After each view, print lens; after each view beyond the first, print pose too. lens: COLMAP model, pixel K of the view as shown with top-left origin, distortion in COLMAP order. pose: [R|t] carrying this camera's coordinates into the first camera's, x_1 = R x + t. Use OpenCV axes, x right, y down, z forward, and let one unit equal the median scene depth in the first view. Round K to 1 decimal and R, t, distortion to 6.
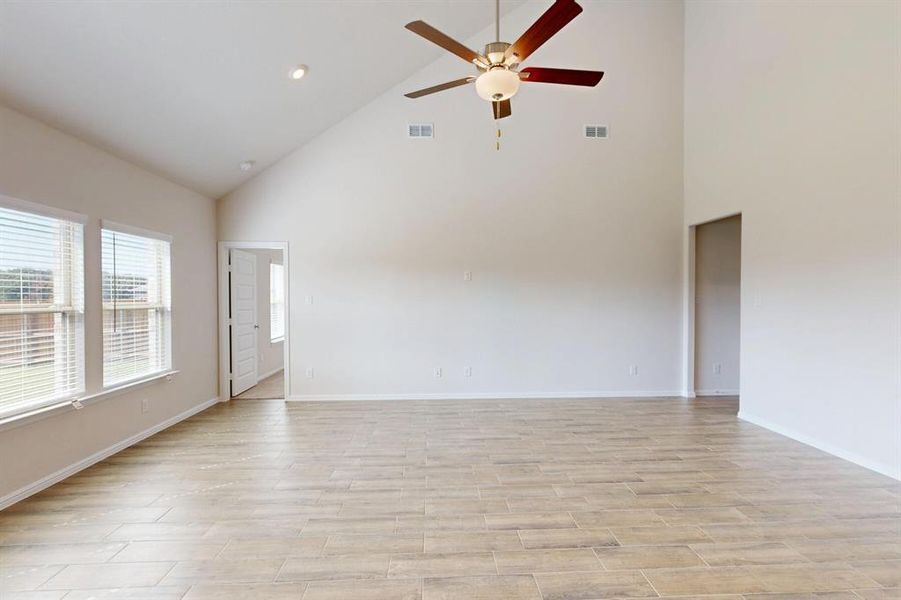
lens RADIAL K [[392.3, 0, 450.8], [0, 392.3, 302.5], [0, 0, 1]] dist [0.000685, 0.000296]
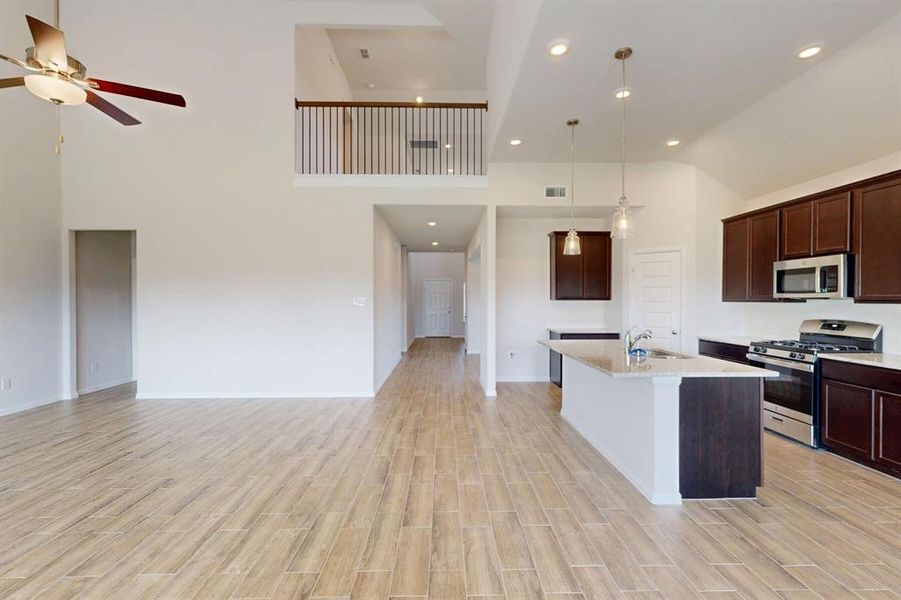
lens RADIAL K [[390.4, 0, 448.2], [0, 390.4, 307.5], [0, 0, 1]] dist [0.000728, 0.000084]
pose [[0.038324, -0.021585, 0.999032, -0.508511], [0.016691, 0.999641, 0.020958, 0.000924], [-0.999126, 0.015872, 0.038671, -0.019879]]
